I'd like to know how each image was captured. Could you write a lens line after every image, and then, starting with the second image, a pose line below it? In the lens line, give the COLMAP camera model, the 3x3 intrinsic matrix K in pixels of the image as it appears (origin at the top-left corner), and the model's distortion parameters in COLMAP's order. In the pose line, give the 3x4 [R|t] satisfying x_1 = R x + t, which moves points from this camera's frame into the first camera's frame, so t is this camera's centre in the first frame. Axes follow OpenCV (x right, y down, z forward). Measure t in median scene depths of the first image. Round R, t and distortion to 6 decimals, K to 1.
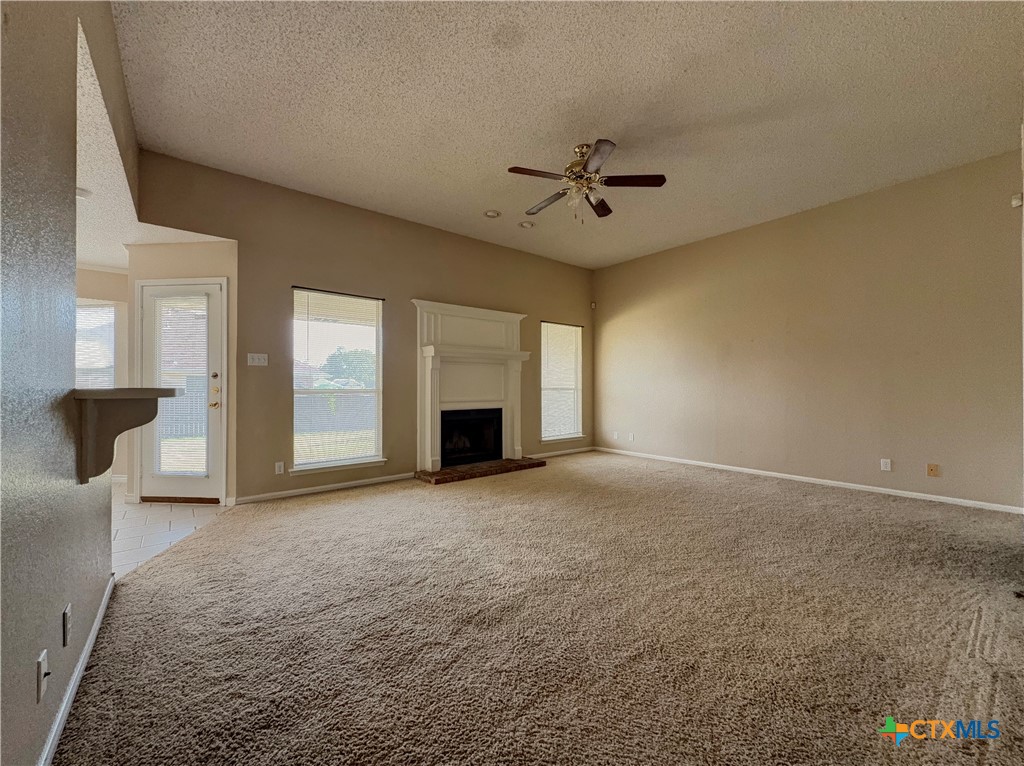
lens RADIAL K [[409.6, 0, 516.1], [0, 409.6, 384.7], [0, 0, 1]] dist [0.002643, -0.000863]
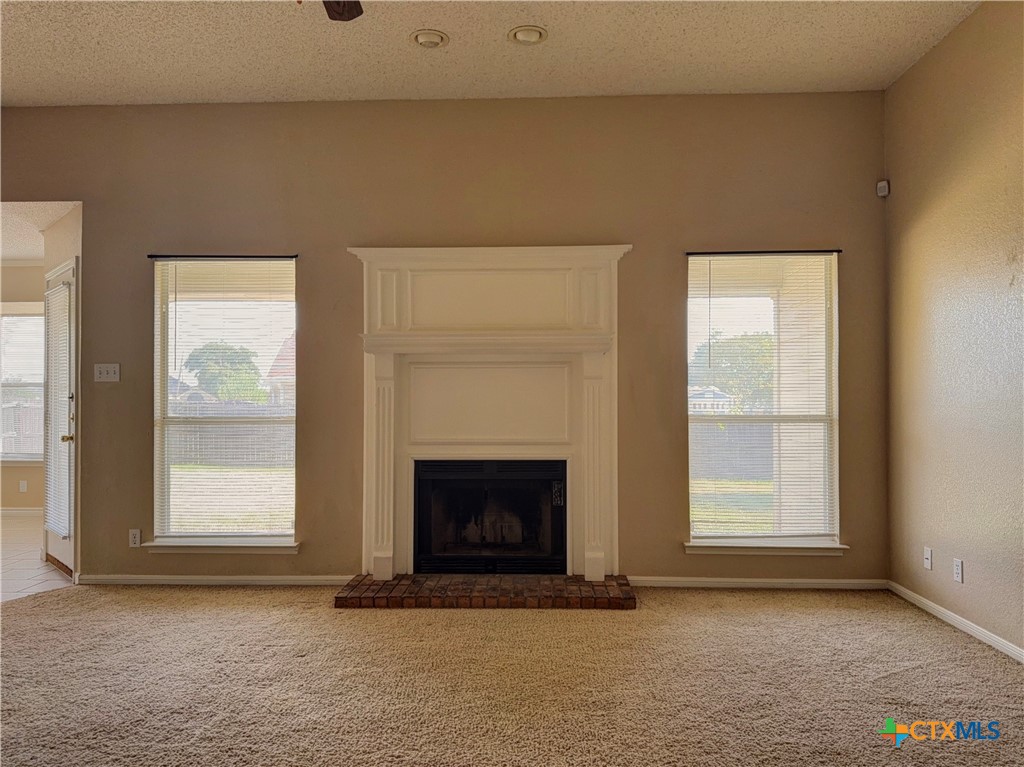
lens RADIAL K [[719.9, 0, 521.1], [0, 719.9, 395.2], [0, 0, 1]] dist [0.039745, -0.049222]
pose [[0.752670, -0.009228, -0.658333, 0.514455], [0.003126, 0.999941, -0.010442, -0.007733], [0.658390, 0.005802, 0.752655, 0.430975]]
